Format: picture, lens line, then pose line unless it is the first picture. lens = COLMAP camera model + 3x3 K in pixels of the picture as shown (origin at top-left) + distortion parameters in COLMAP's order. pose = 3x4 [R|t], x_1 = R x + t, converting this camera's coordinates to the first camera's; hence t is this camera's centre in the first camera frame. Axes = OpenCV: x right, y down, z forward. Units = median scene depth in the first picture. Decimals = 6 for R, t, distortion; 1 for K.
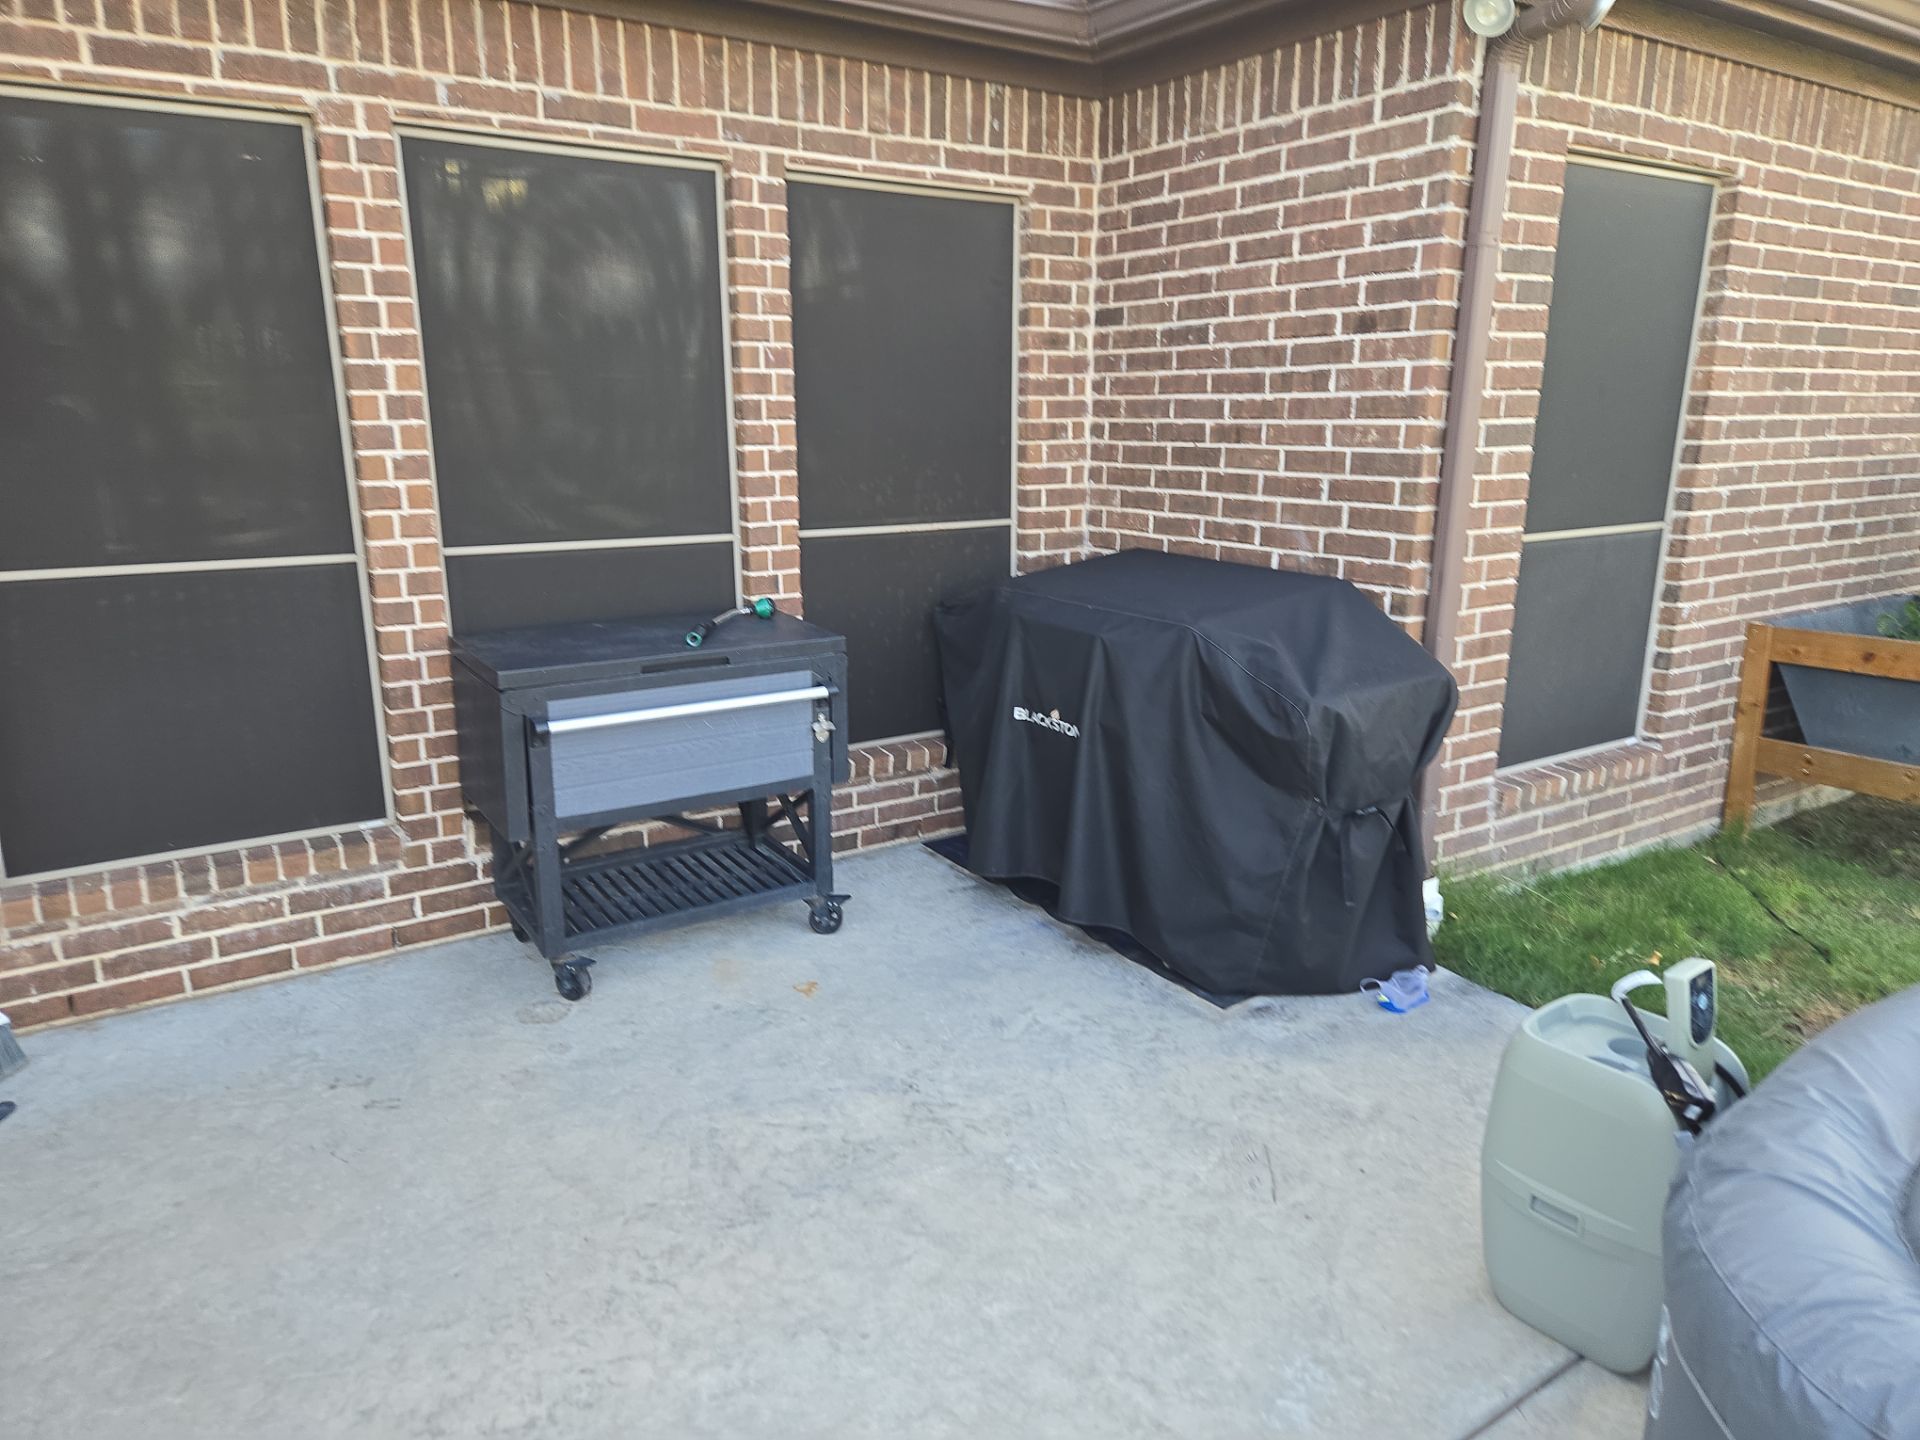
lens RADIAL K [[1287.9, 0, 954.4], [0, 1287.9, 750.2], [0, 0, 1]] dist [0.083315, -0.073824]
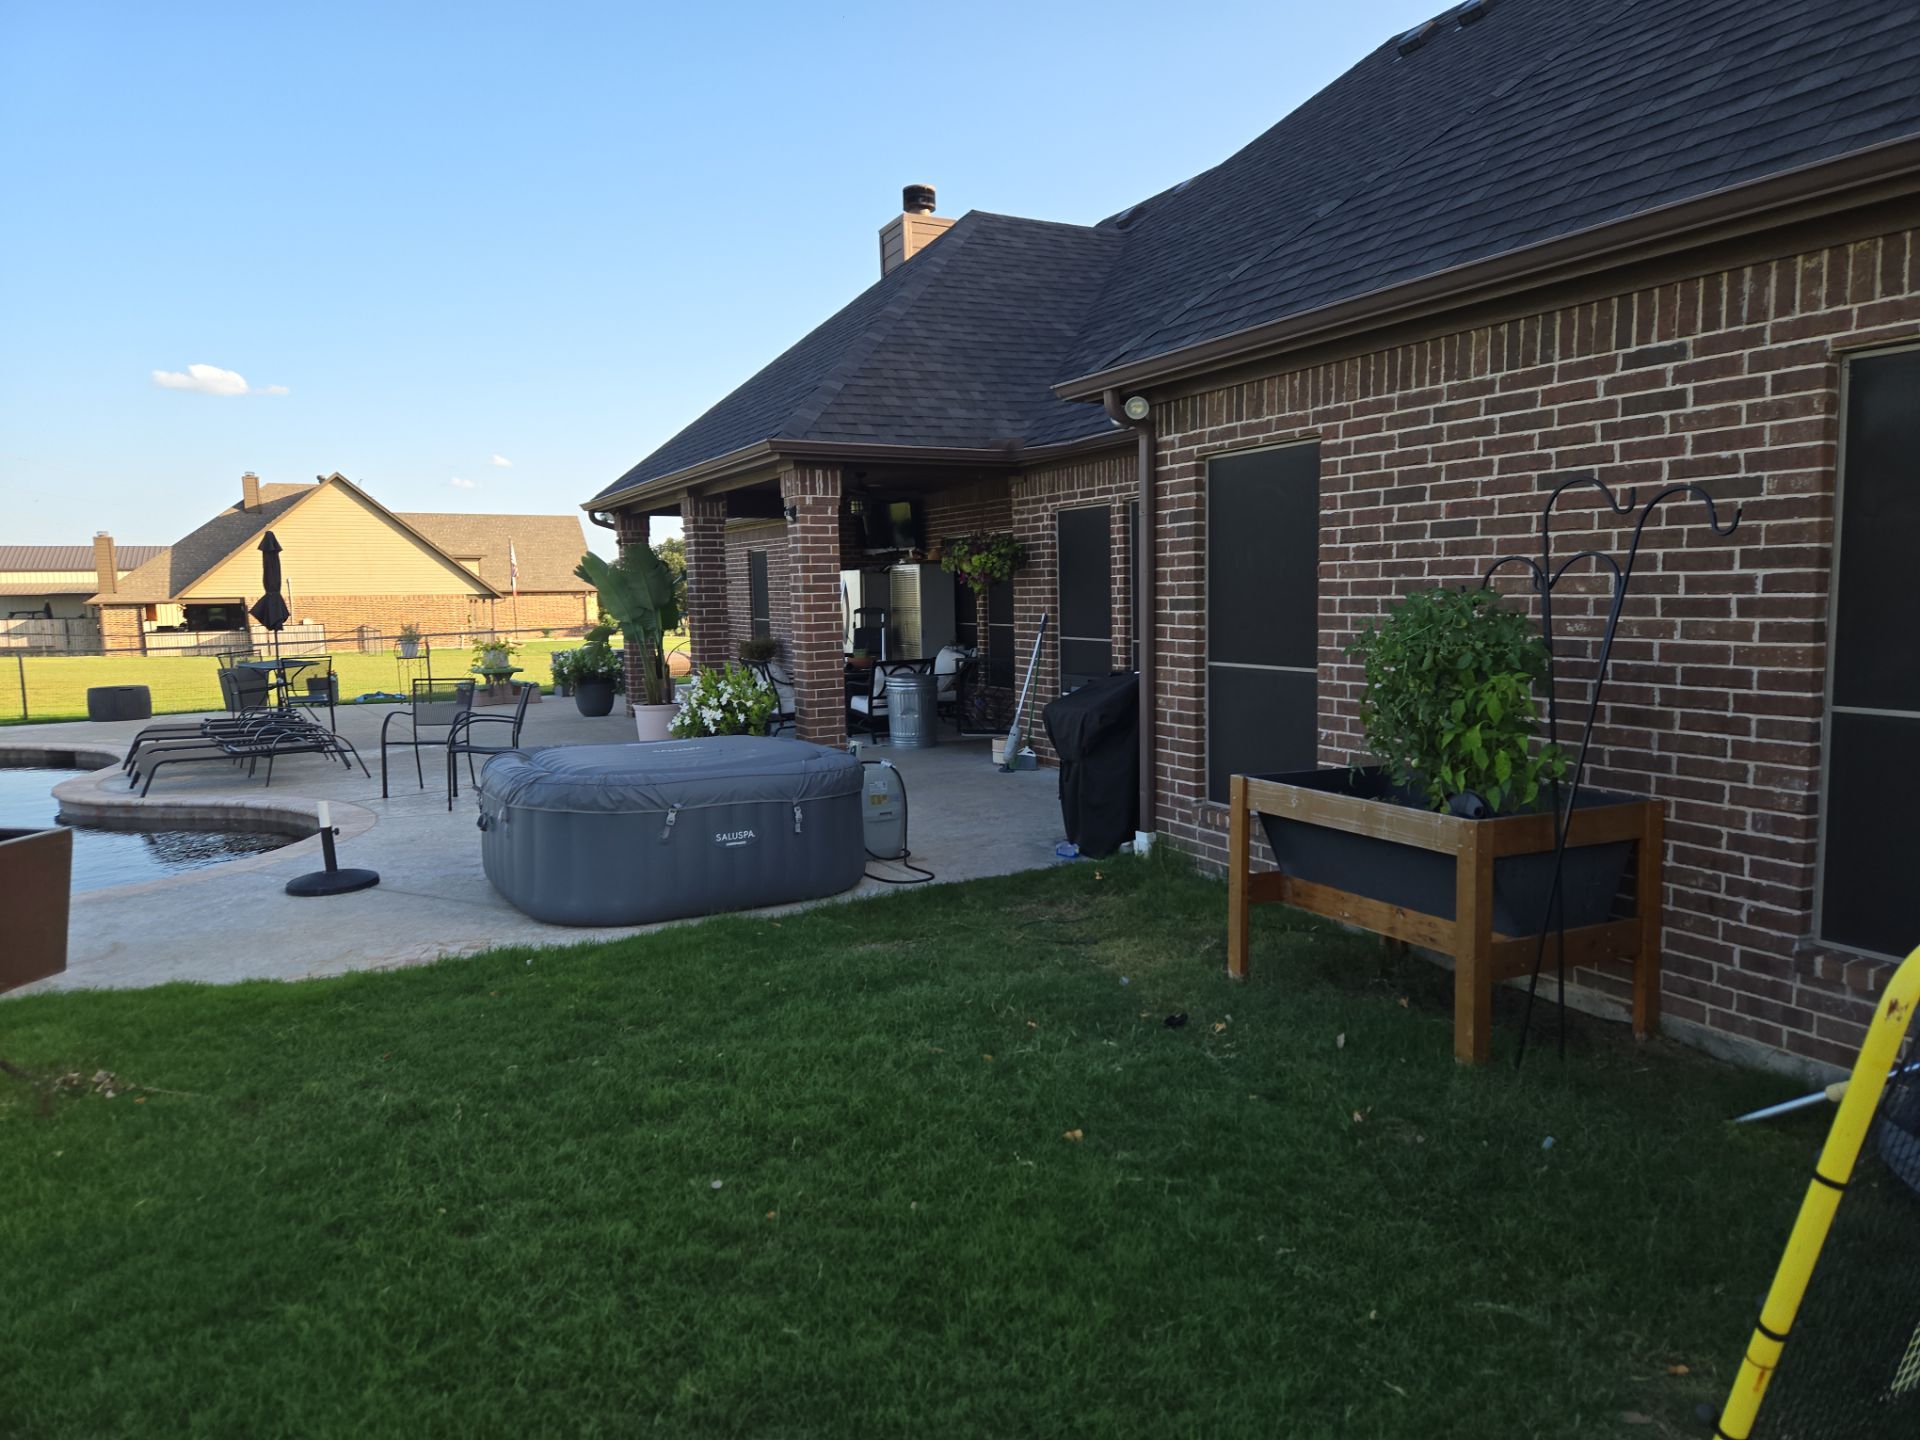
lens RADIAL K [[1287.9, 0, 947.9], [0, 1287.9, 721.4], [0, 0, 1]] dist [0.083315, -0.073824]
pose [[-0.122943, 0.102114, -0.987146, 2.313374], [-0.240351, 0.962016, 0.129448, -0.239351], [0.962869, 0.253176, -0.093730, 0.894542]]
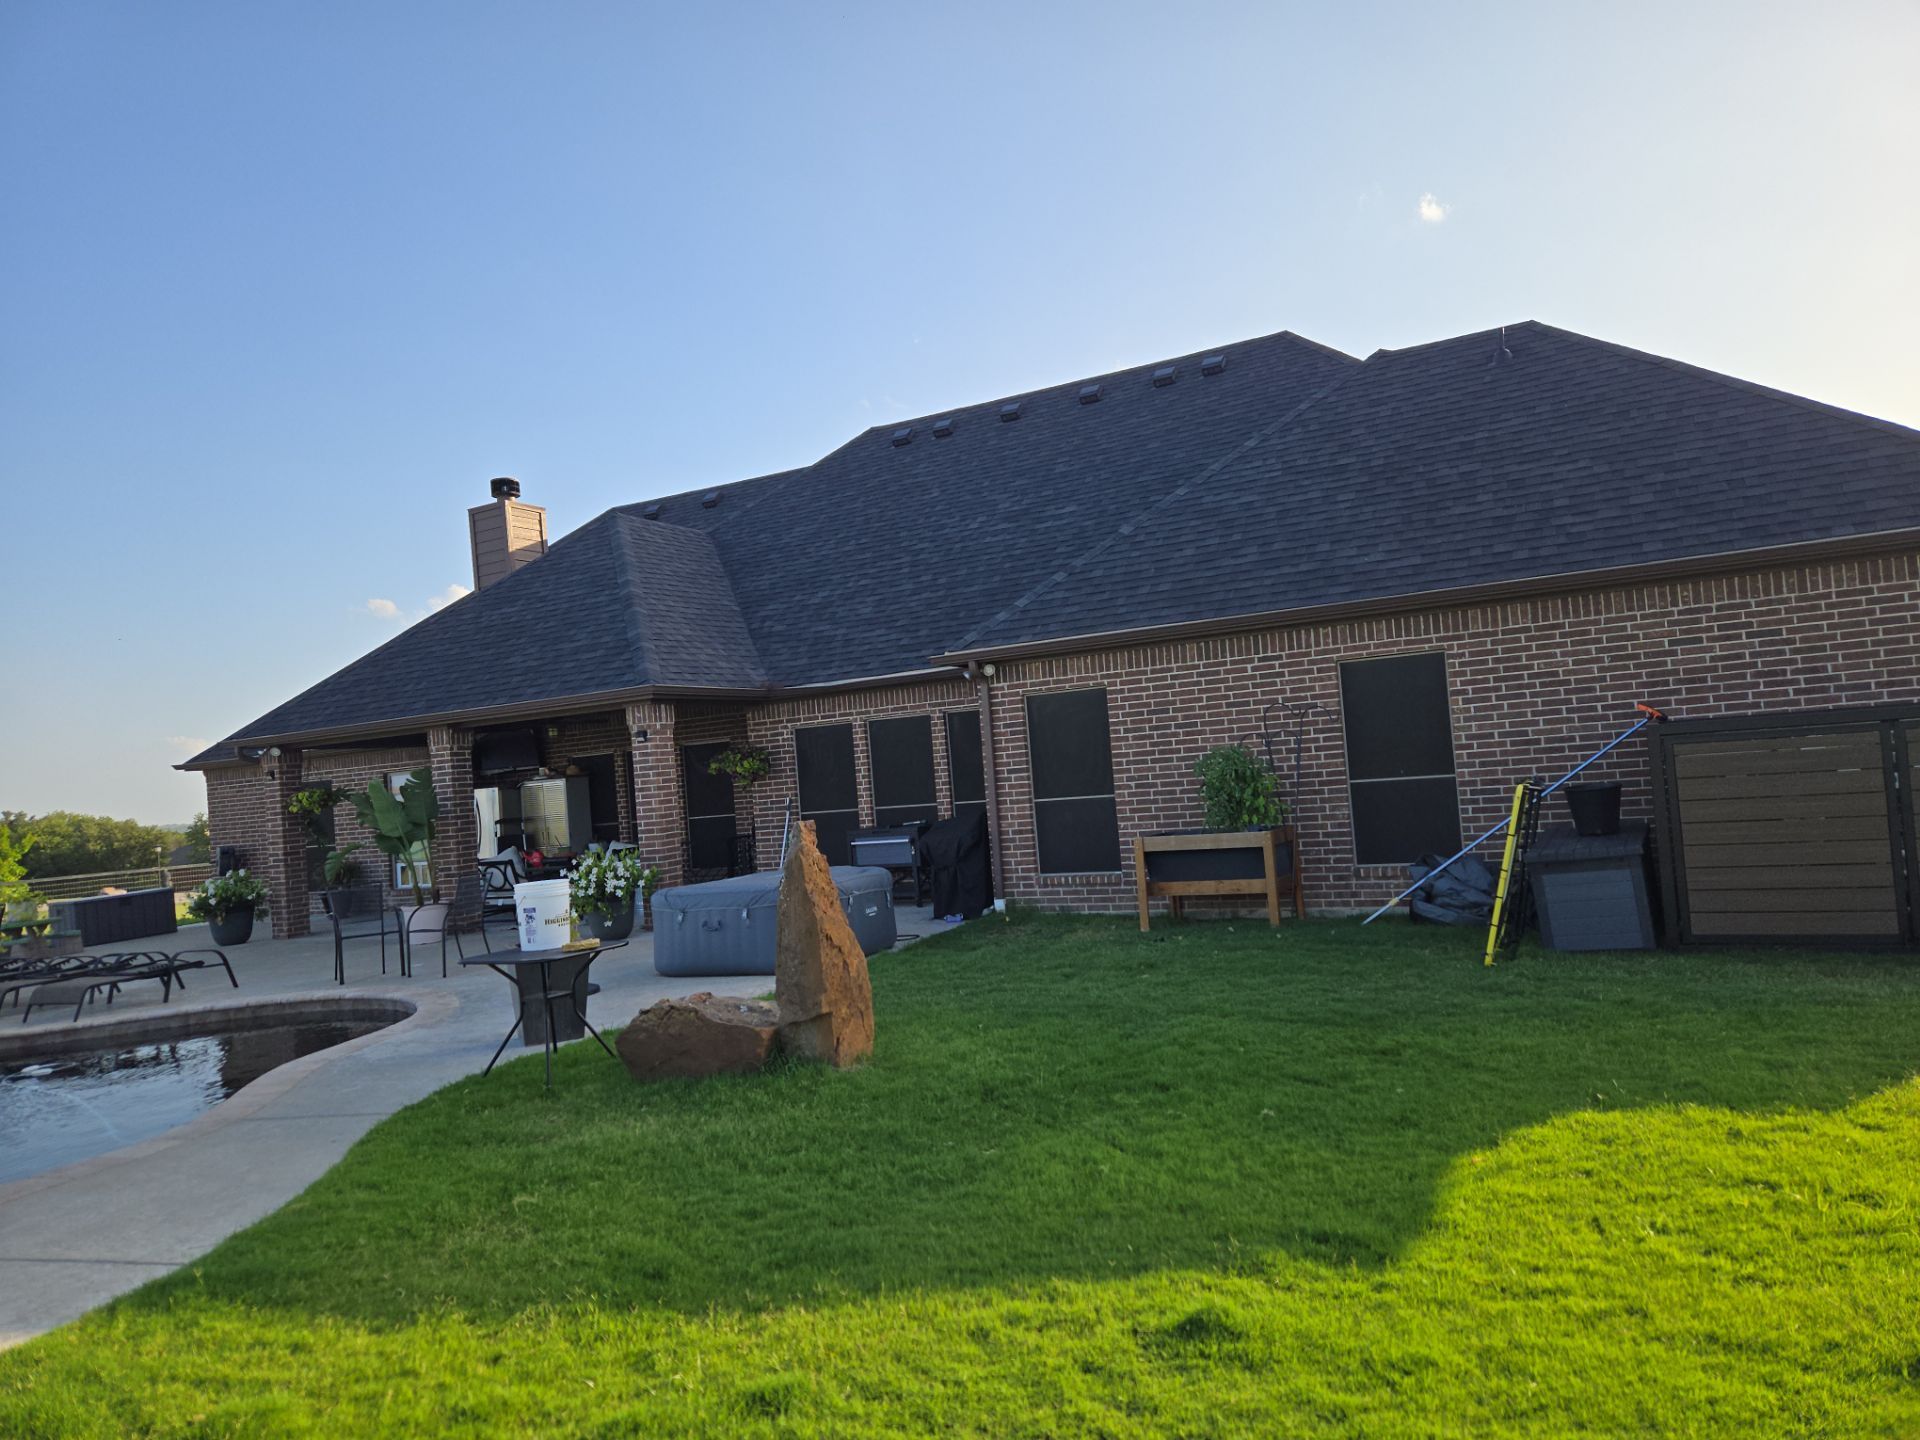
lens RADIAL K [[1287.9, 0, 955.6], [0, 1287.9, 723.4], [0, 0, 1]] dist [0.083315, -0.073824]
pose [[0.477682, -0.071507, -0.875618, 3.405928], [-0.147825, 0.975929, -0.160343, 0.215310], [0.866007, 0.206031, 0.455614, -0.753451]]
